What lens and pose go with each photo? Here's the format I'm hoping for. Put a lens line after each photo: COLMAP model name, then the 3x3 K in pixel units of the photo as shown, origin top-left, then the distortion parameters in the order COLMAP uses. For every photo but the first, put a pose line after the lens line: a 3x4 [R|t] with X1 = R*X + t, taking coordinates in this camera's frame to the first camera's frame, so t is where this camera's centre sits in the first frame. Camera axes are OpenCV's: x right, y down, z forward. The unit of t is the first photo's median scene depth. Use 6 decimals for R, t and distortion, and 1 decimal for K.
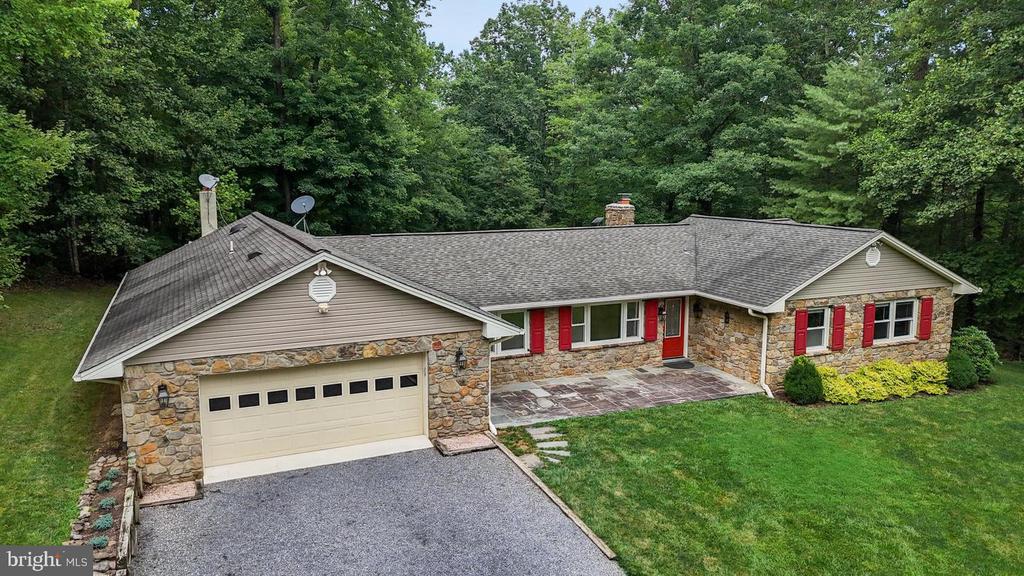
lens RADIAL K [[757.1, 0, 513.1], [0, 757.1, 284.1], [0, 0, 1]] dist [0.051569, -0.014756]
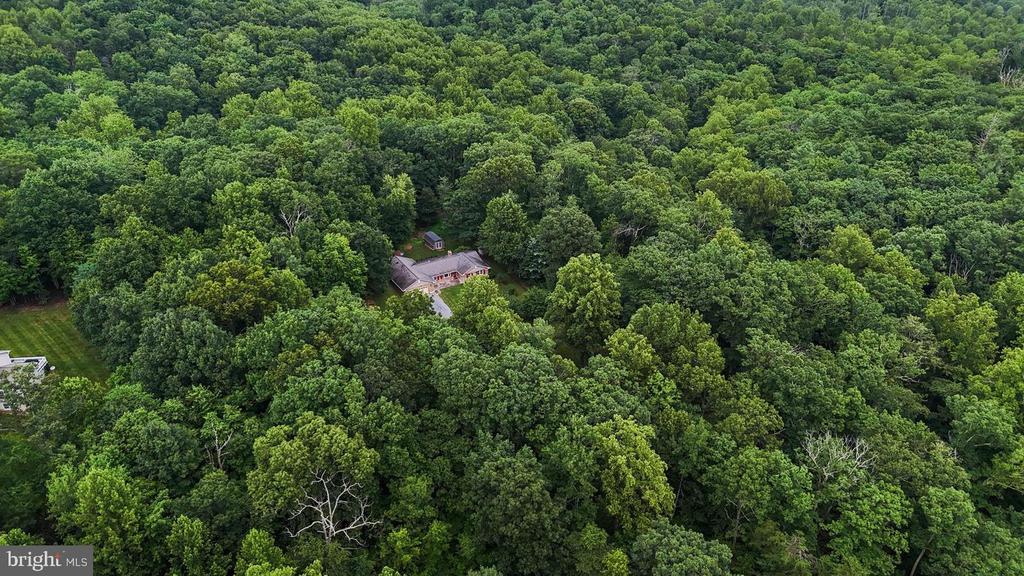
lens RADIAL K [[757.1, 0, 512.1], [0, 757.1, 288.2], [0, 0, 1]] dist [0.051569, -0.014756]
pose [[0.991798, -0.060635, 0.112515, -0.110794], [0.020864, 0.945304, 0.325523, -2.608782], [-0.126099, -0.320506, 0.938816, -7.246799]]
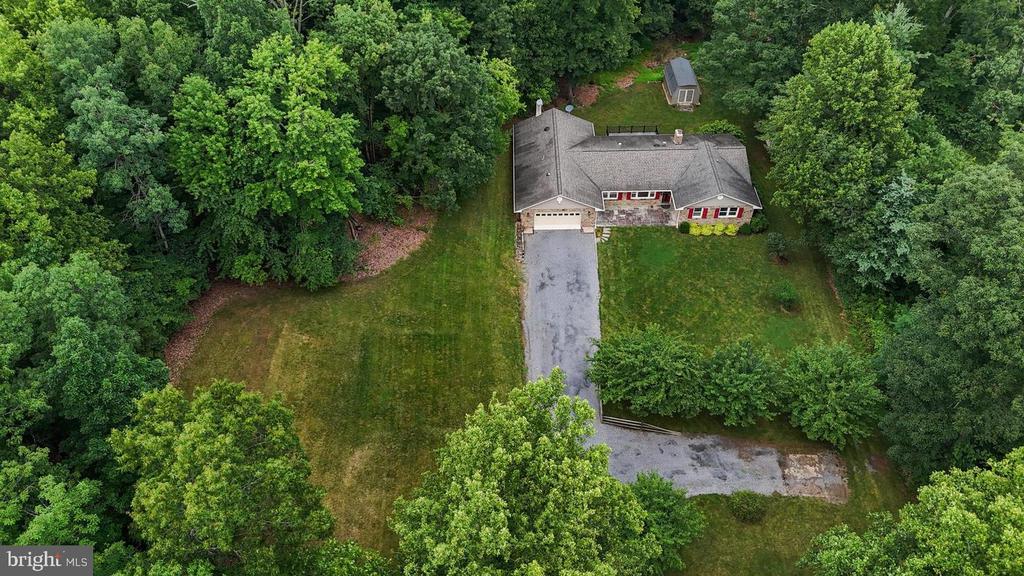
lens RADIAL K [[757.1, 0, 513.1], [0, 757.1, 288.6], [0, 0, 1]] dist [0.051569, -0.014756]
pose [[0.920593, 0.276911, -0.275372, 0.657399], [-0.057059, 0.792941, 0.606621, -1.687463], [0.386334, -0.542739, 0.745775, -2.063288]]
